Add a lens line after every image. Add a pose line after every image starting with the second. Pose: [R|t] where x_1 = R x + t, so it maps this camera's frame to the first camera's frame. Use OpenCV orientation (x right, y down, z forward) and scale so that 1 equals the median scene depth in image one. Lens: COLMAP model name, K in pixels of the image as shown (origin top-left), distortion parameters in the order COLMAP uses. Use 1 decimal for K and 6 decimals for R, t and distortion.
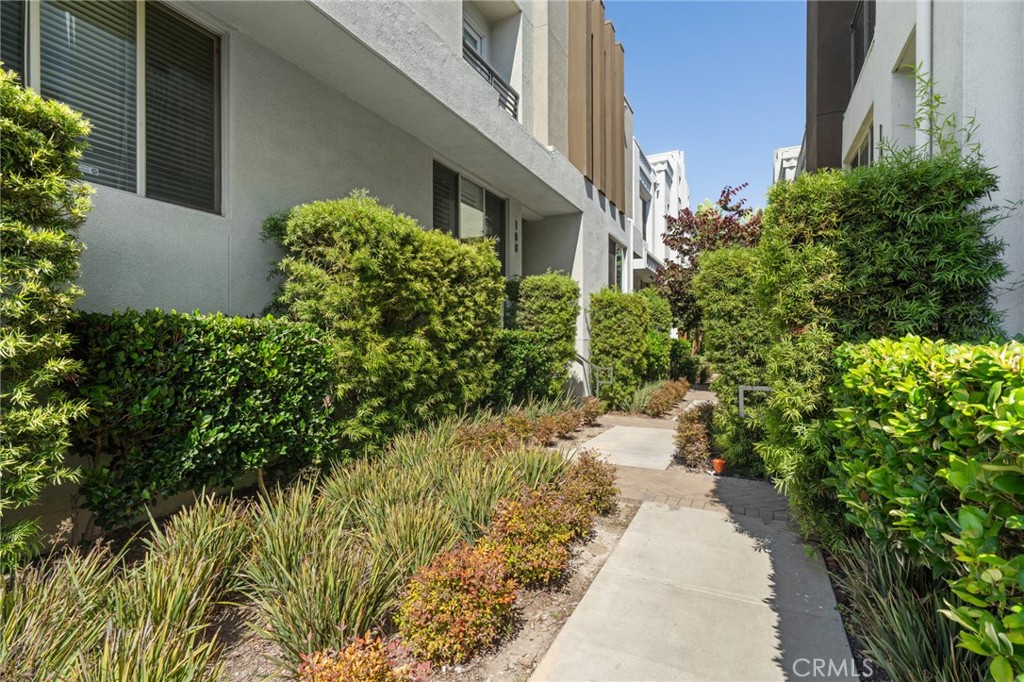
lens RADIAL K [[495.1, 0, 509.3], [0, 495.1, 349.3], [0, 0, 1]] dist [-0.004843, 0.000492]
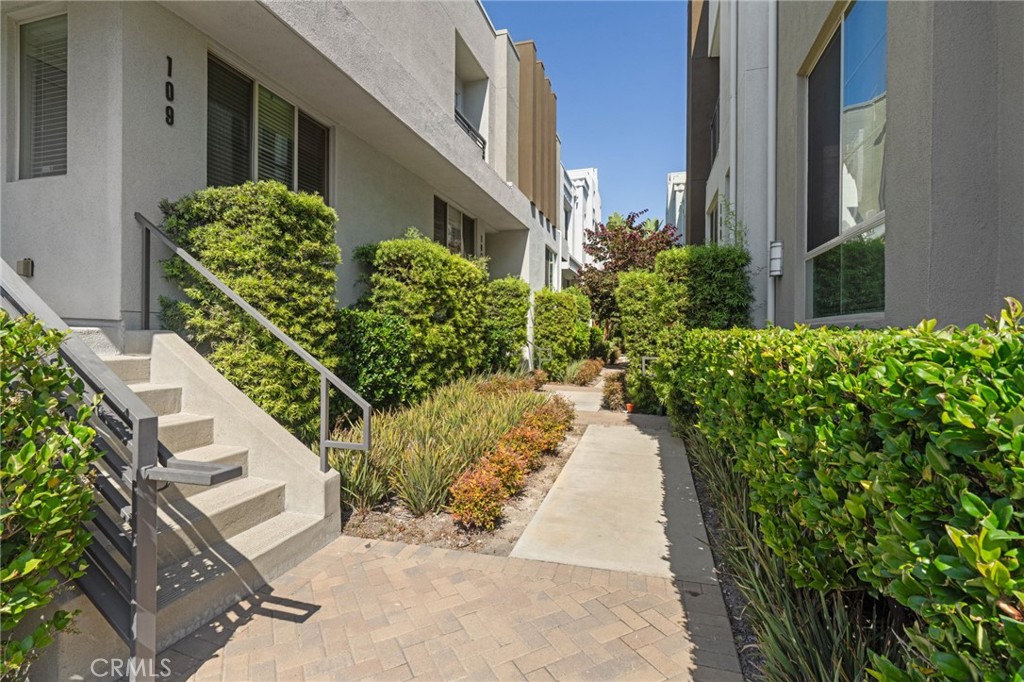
lens RADIAL K [[495.1, 0, 512.9], [0, 495.1, 334.1], [0, 0, 1]] dist [-0.004843, 0.000492]
pose [[0.982635, 0.007963, 0.185377, -0.253995], [-0.007227, 0.999963, -0.004646, 0.009559], [-0.185407, 0.003226, 0.982657, -0.517669]]
